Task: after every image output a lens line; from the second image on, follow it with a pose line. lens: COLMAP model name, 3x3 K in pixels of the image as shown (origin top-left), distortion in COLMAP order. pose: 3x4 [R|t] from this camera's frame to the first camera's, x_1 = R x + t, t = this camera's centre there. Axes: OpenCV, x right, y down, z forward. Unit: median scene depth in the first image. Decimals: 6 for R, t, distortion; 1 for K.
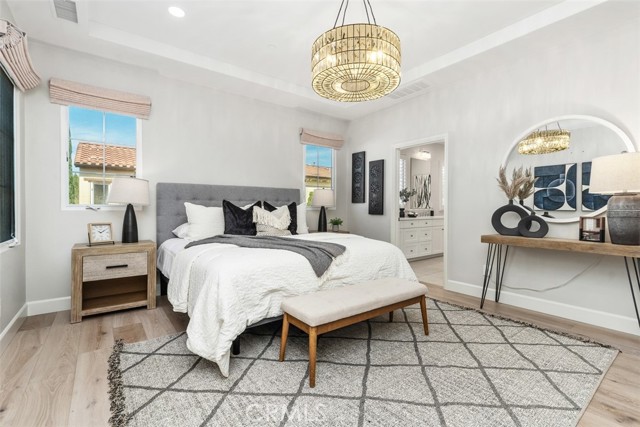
lens RADIAL K [[287.7, 0, 320.4], [0, 287.7, 208.0], [0, 0, 1]] dist [0.002928, -0.000323]
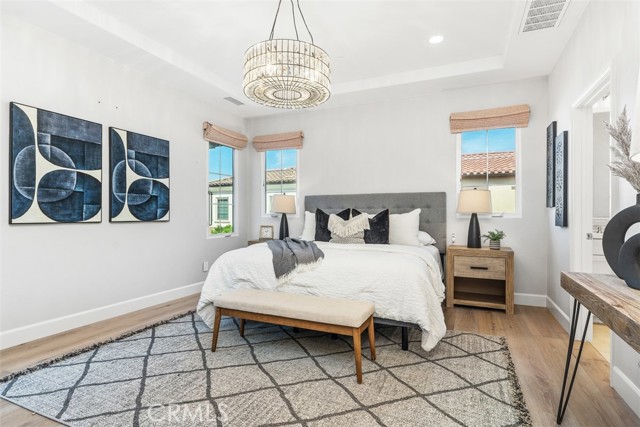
lens RADIAL K [[332.4, 0, 322.0], [0, 332.4, 213.7], [0, 0, 1]] dist [-0.002769, -0.000202]
pose [[0.487586, -0.006439, -0.873051, 0.991540], [0.000193, 0.999974, -0.007268, 0.002387], [0.873075, 0.003375, 0.487575, 0.445319]]
